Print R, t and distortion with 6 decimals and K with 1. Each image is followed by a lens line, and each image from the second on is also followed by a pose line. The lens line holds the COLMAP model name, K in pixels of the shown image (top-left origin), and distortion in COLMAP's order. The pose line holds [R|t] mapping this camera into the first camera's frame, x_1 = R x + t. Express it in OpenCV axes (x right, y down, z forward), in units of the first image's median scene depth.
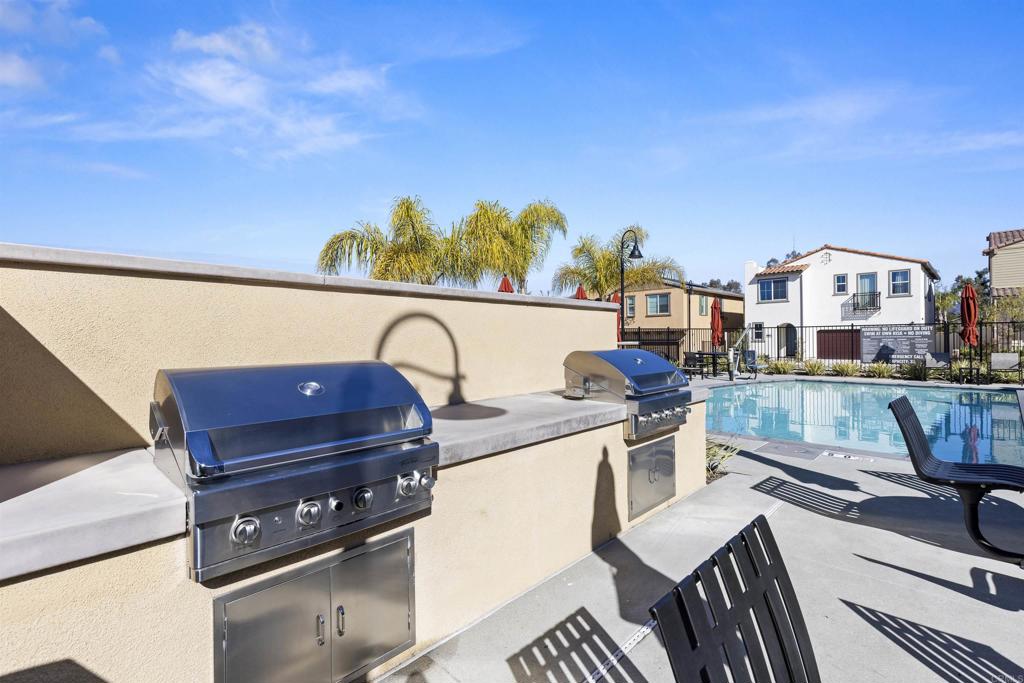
lens RADIAL K [[467.4, 0, 509.9], [0, 467.4, 340.6], [0, 0, 1]] dist [0.002715, -0.000868]
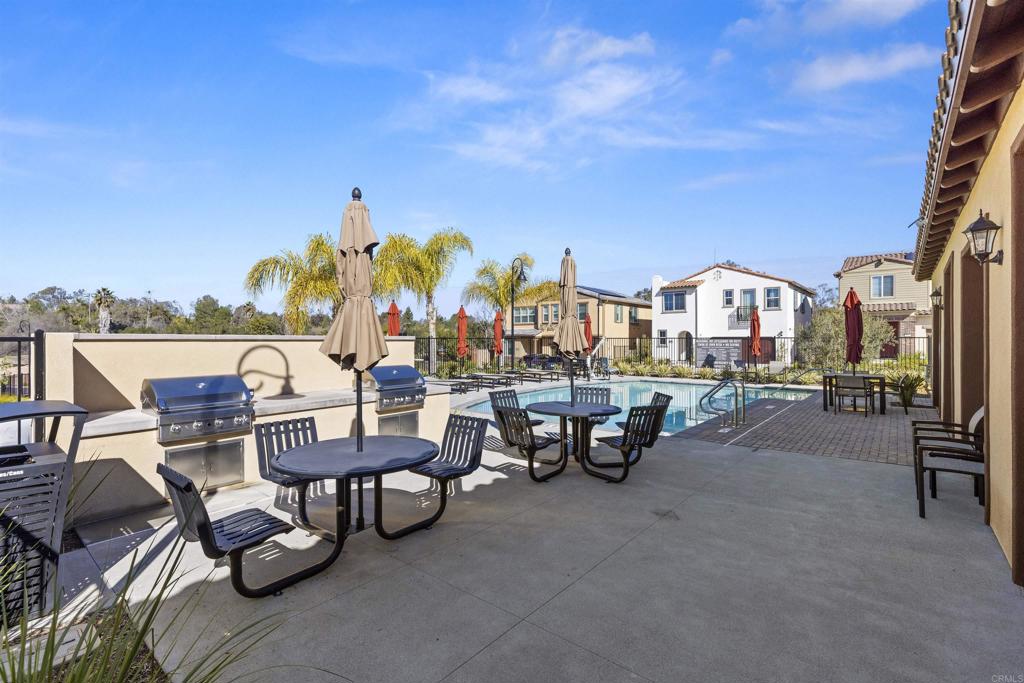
lens RADIAL K [[467.4, 0, 511.7], [0, 467.4, 337.1], [0, 0, 1]] dist [0.002715, -0.000868]
pose [[0.994995, 0.009894, 0.099437, 0.060115], [-0.009118, 0.999924, -0.008255, -0.009502], [-0.099511, 0.007307, 0.995010, -0.104116]]
